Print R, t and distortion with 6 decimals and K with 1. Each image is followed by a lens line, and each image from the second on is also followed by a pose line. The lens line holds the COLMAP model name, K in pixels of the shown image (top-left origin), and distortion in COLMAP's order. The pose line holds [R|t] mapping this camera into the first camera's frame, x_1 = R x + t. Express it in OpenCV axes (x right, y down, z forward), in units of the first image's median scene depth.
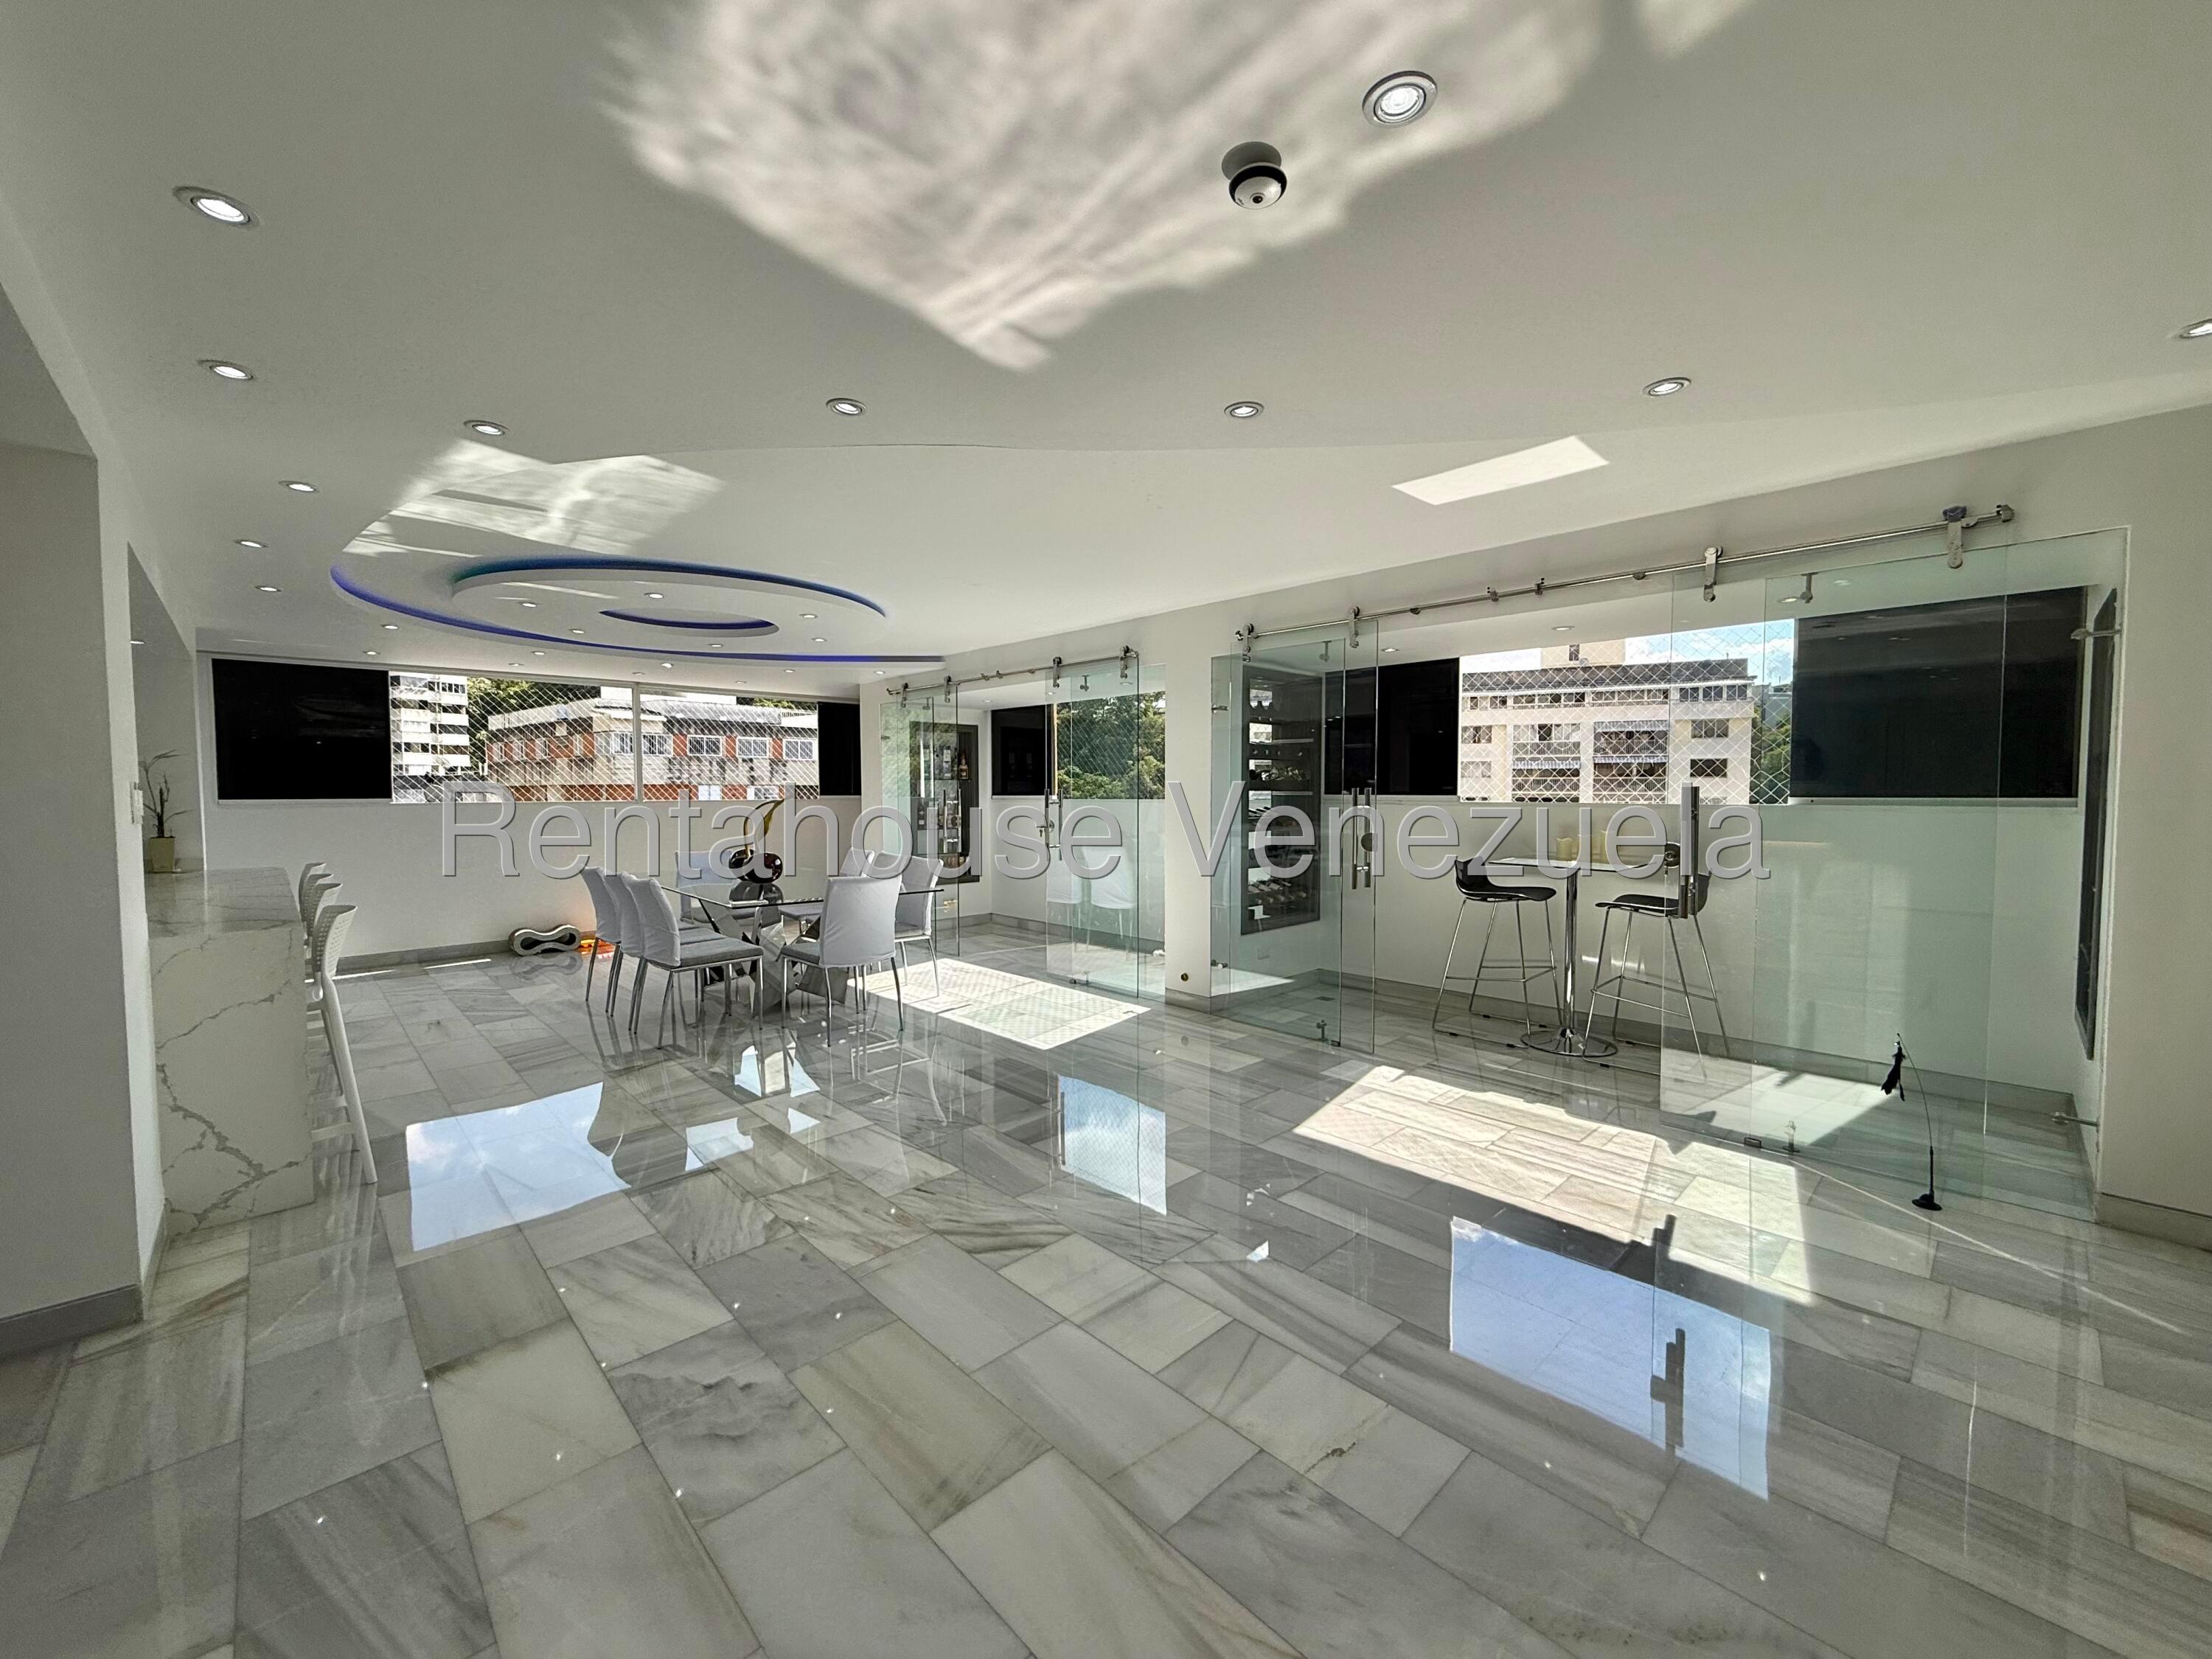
lens RADIAL K [[877.4, 0, 1099.6], [0, 877.4, 800.5], [0, 0, 1]] dist [-0.000546, -0.000311]
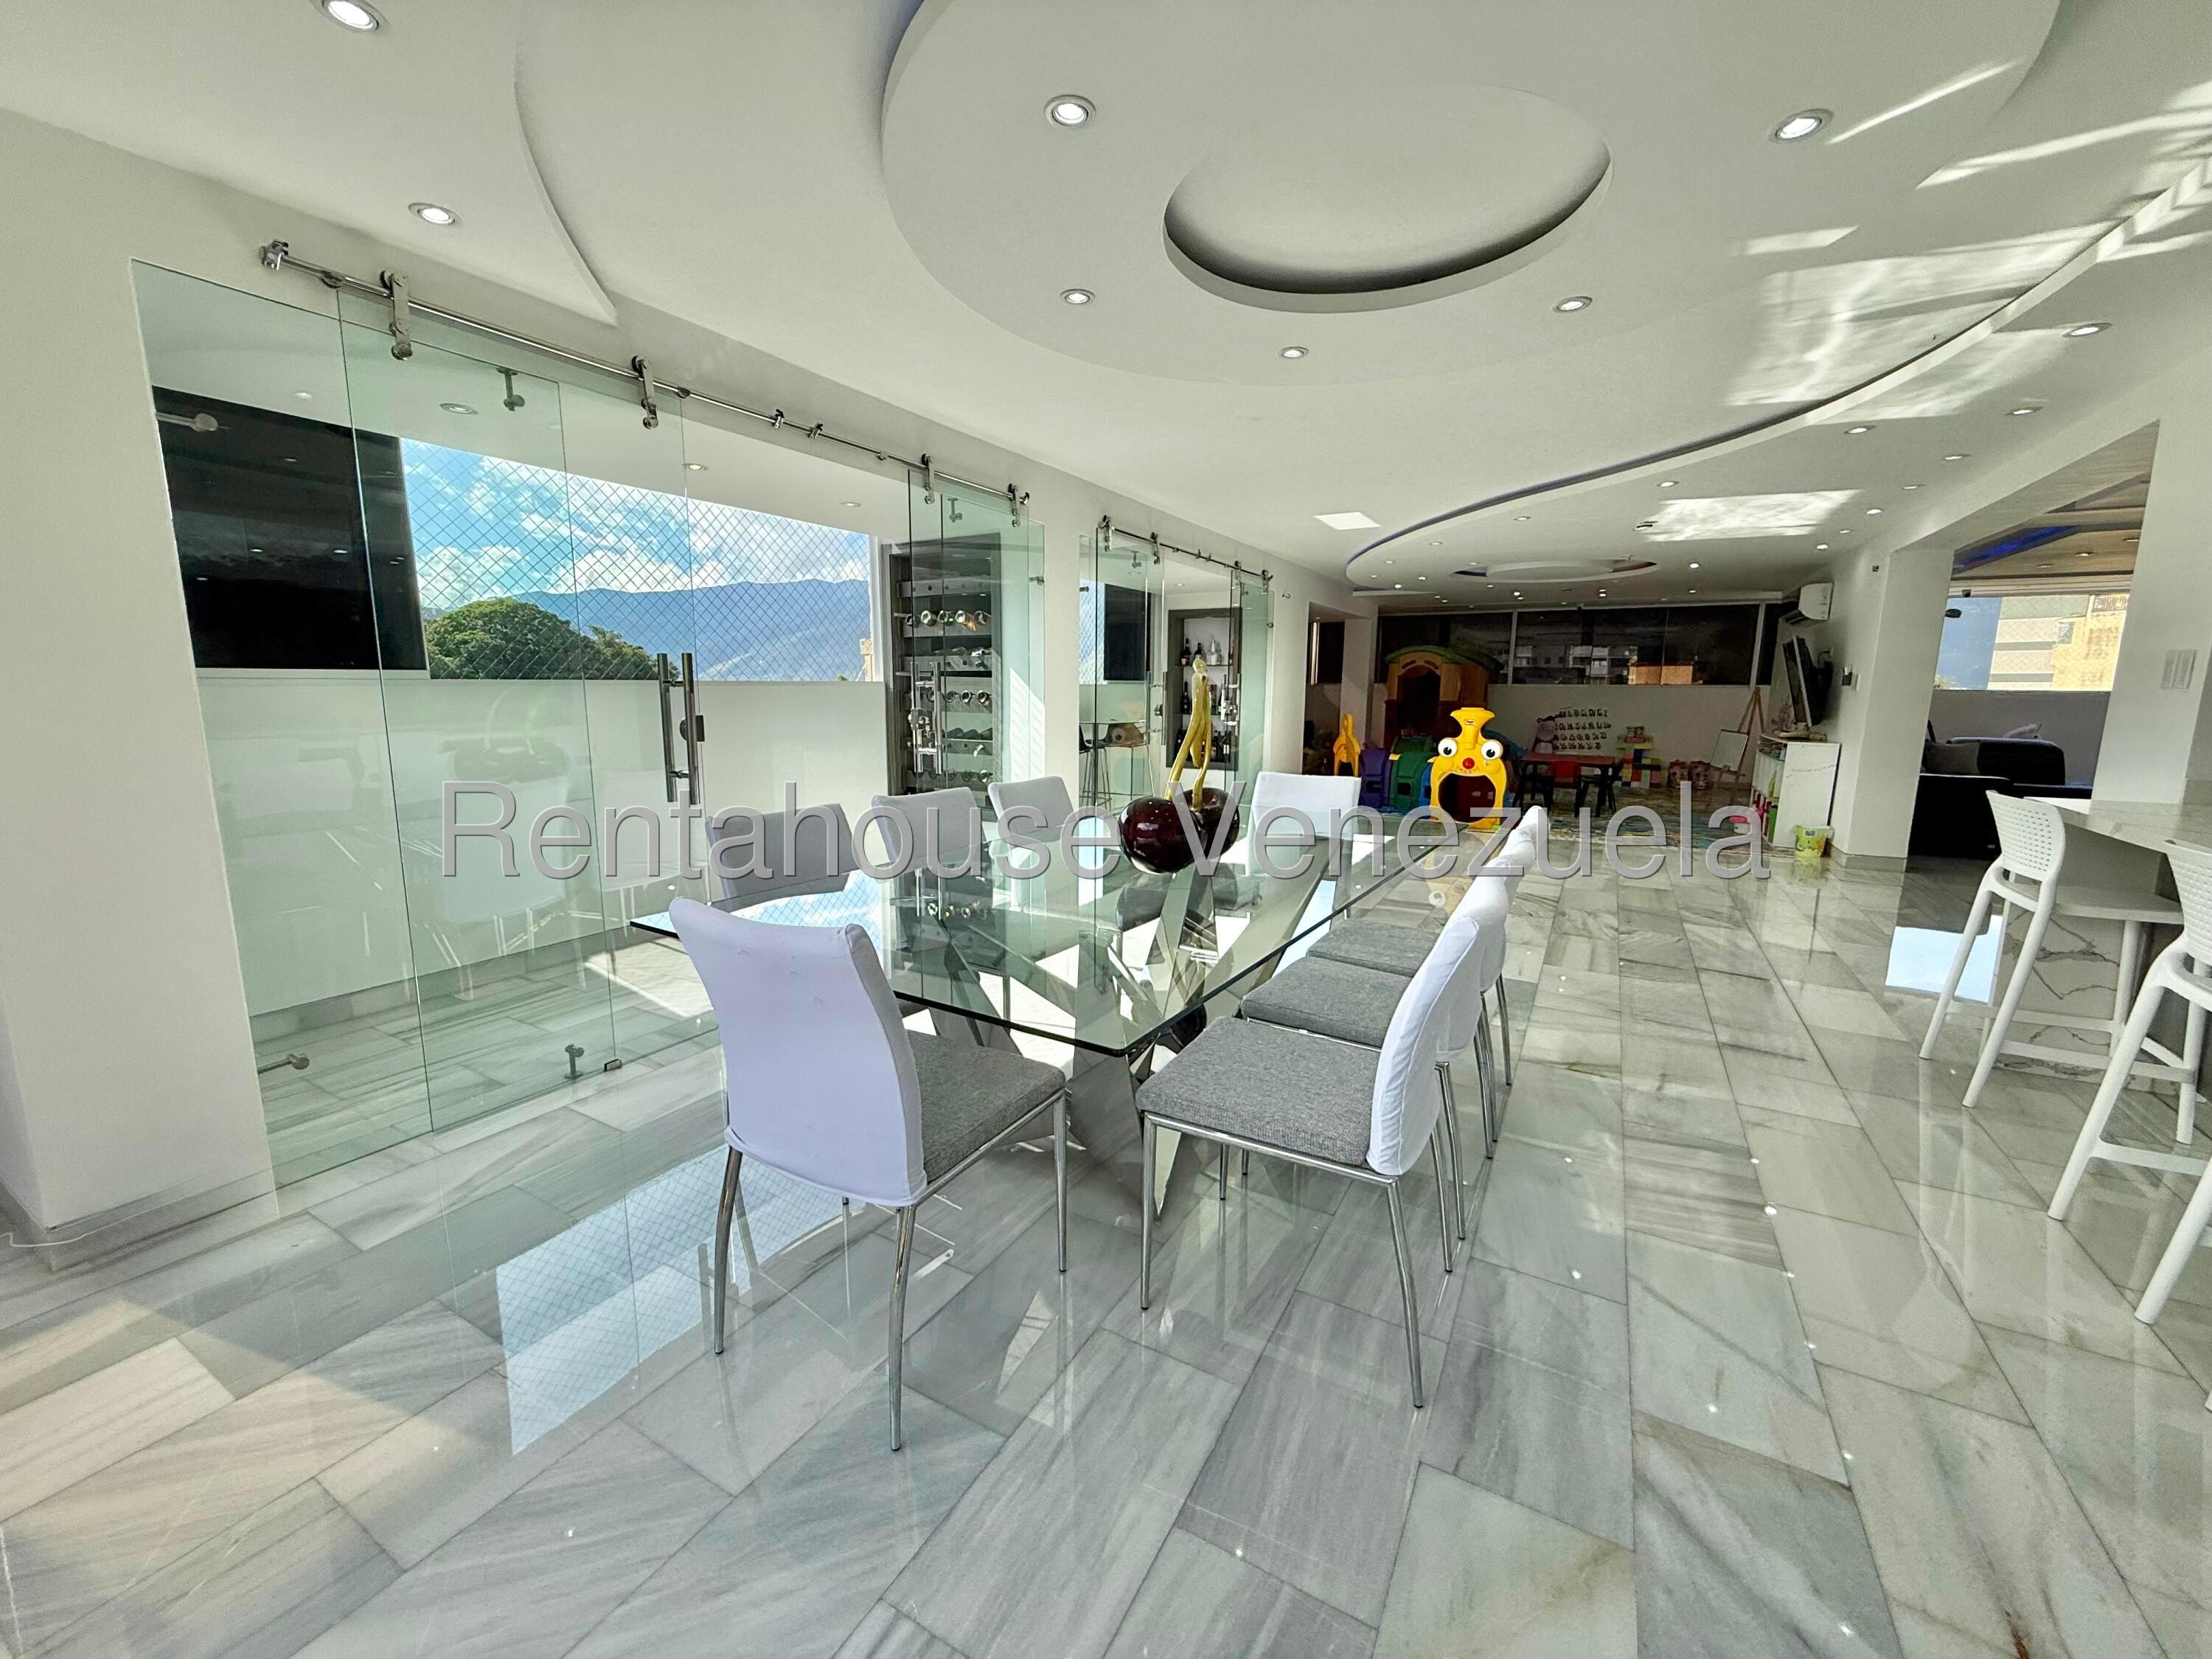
lens RADIAL K [[877.4, 0, 1116.1], [0, 877.4, 861.6], [0, 0, 1]] dist [-0.000546, -0.000311]
pose [[-0.305104, -0.191179, 0.932932, -1.471653], [0.001020, 0.979576, 0.201071, 0.006242], [-0.952318, 0.062299, -0.298678, 2.221750]]
